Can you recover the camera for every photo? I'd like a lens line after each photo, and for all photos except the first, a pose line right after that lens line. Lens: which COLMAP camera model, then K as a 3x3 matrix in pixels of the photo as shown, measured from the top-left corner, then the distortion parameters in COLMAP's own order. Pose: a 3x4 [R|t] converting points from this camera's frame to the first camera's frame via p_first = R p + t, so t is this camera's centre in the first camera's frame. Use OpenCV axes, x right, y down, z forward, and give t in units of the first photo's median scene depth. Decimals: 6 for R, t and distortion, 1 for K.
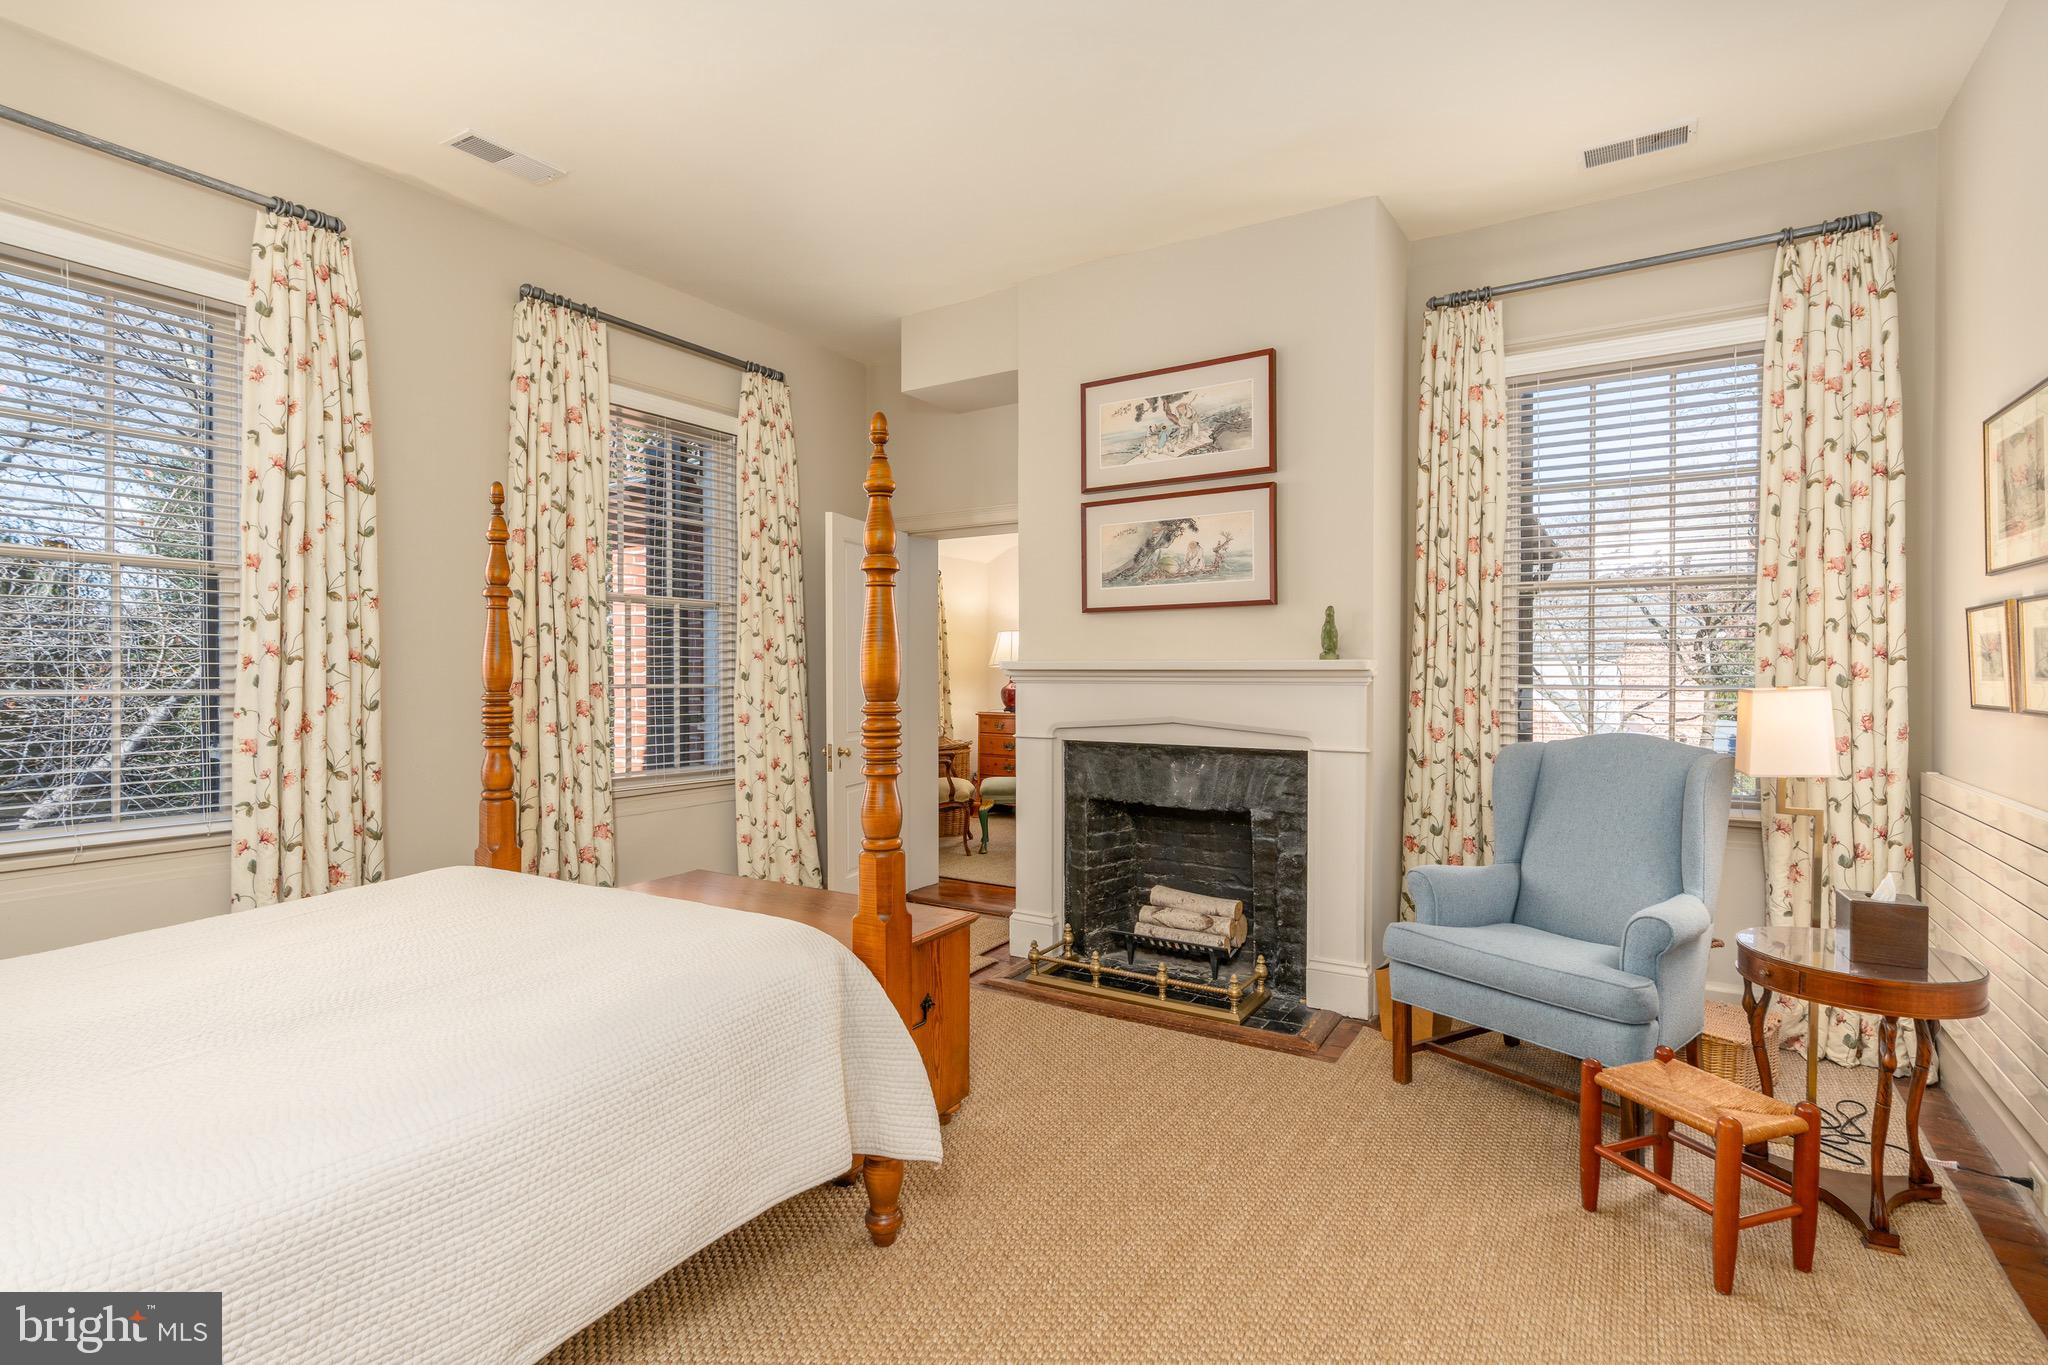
lens RADIAL K [[992.5, 0, 1028.6], [0, 992.5, 680.5], [0, 0, 1]] dist [0.004287, 0.000389]
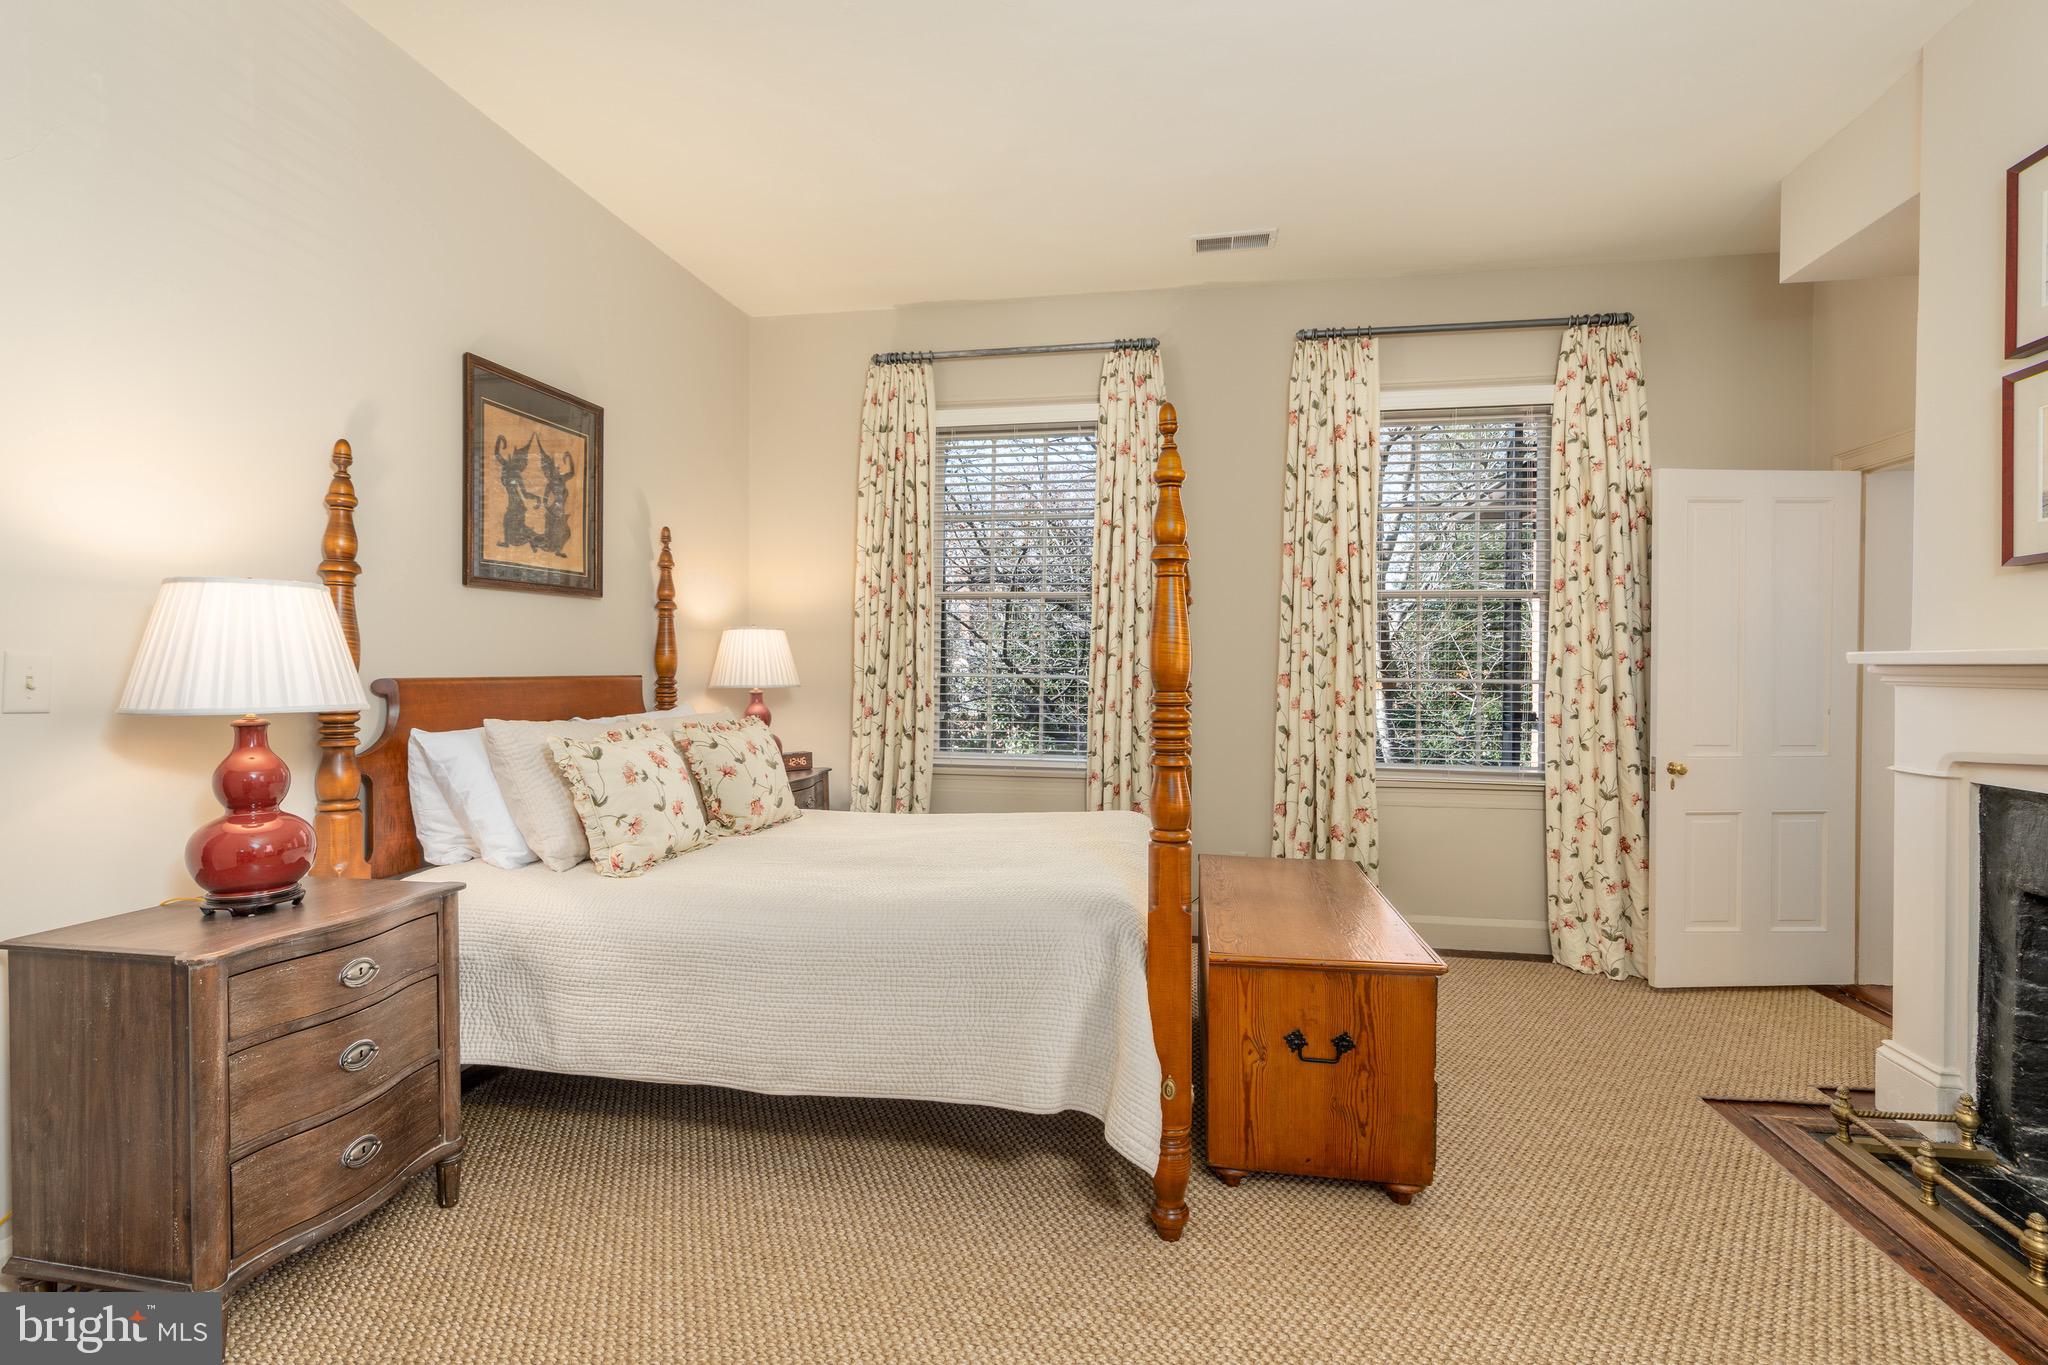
lens RADIAL K [[935.1, 0, 1031.6], [0, 935.1, 673.6], [0, 0, 1]] dist [-0.001974, 0.001207]
pose [[0.375172, 0.010426, -0.926897, 0.353003], [-0.013356, 0.999894, 0.005841, -0.001332], [0.926859, 0.010188, 0.375271, 0.276640]]
